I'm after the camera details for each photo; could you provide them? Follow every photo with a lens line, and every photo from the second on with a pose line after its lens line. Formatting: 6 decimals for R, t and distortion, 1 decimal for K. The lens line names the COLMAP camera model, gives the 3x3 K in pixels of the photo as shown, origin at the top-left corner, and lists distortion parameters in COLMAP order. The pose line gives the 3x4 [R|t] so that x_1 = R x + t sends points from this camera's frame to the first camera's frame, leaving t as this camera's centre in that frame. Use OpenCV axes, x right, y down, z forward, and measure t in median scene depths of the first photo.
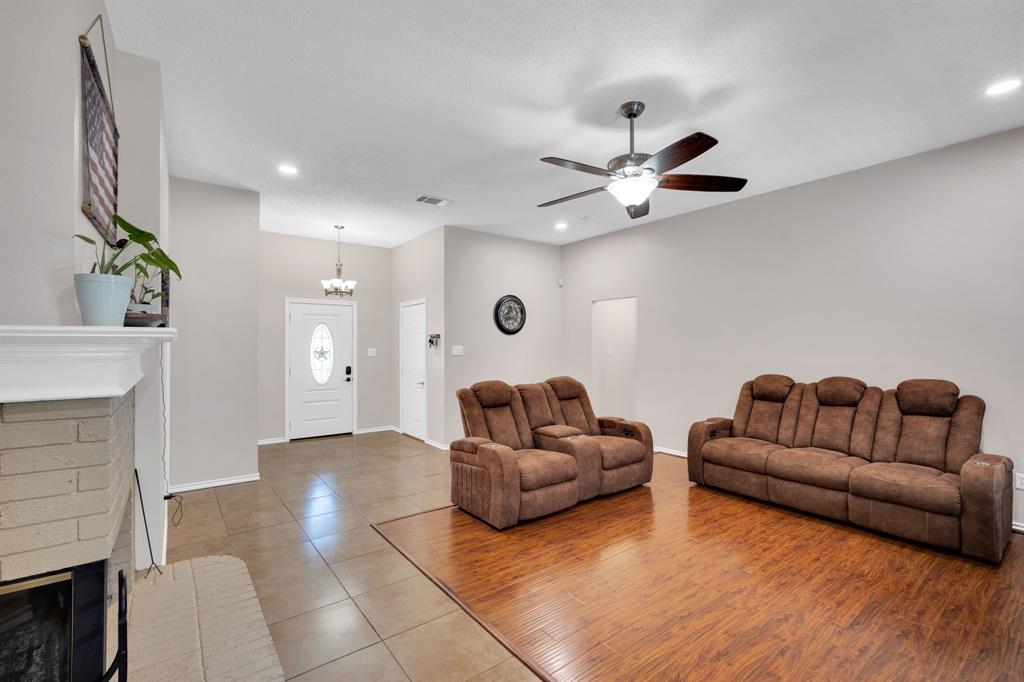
lens RADIAL K [[447.2, 0, 514.3], [0, 447.2, 341.8], [0, 0, 1]] dist [-0.006608, 0.000191]
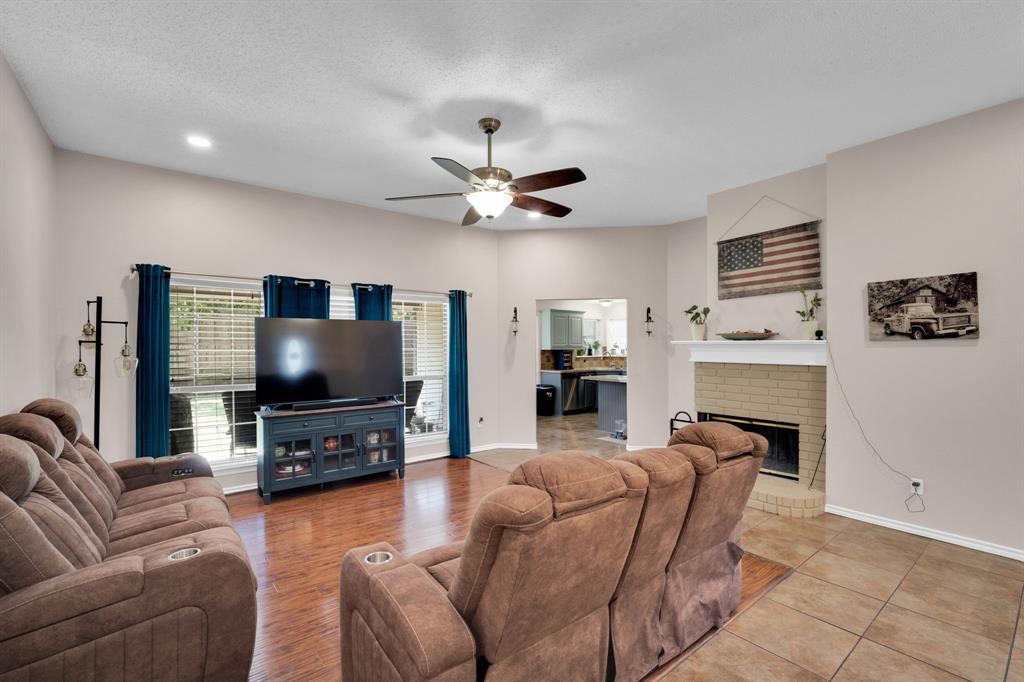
lens RADIAL K [[447.2, 0, 514.3], [0, 447.2, 341.8], [0, 0, 1]] dist [-0.006608, 0.000191]
pose [[-0.999824, 0.005693, -0.017879, 0.112241], [0.005935, 0.999891, -0.013528, 0.004281], [0.017800, -0.013632, -0.999749, 1.018957]]
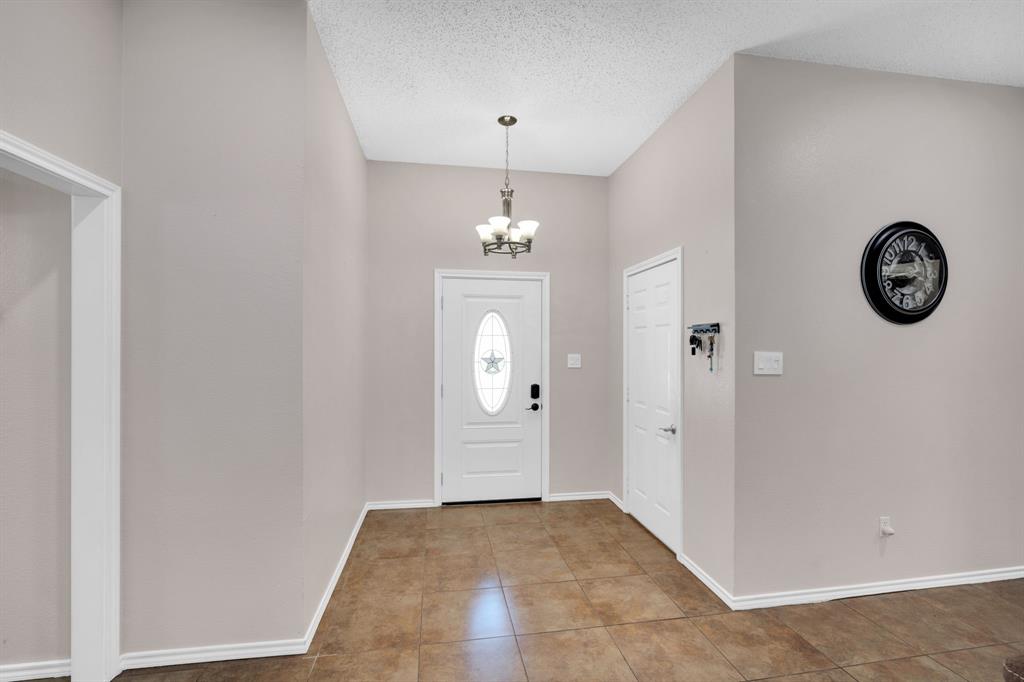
lens RADIAL K [[448.9, 0, 513.2], [0, 448.9, 347.0], [0, 0, 1]] dist [-0.012770, -0.000183]
pose [[0.882857, 0.004931, -0.469615, -0.140836], [-0.001885, 0.999974, 0.006956, 0.002683], [0.469637, -0.005256, 0.882844, 0.542509]]
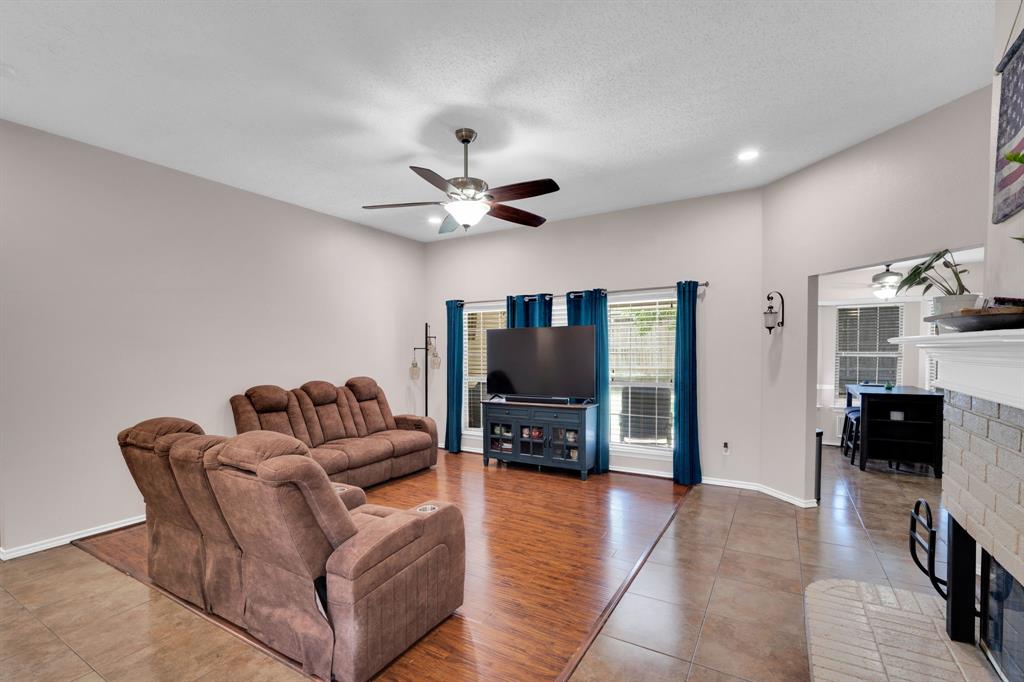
lens RADIAL K [[462.0, 0, 513.3], [0, 462.0, 362.1], [0, 0, 1]] dist [-0.009848, 0.000034]
pose [[-0.377853, -0.015778, 0.925731, -0.410476], [0.004992, 0.999806, 0.019078, 0.005053], [-0.925852, 0.011830, -0.377701, 0.654941]]
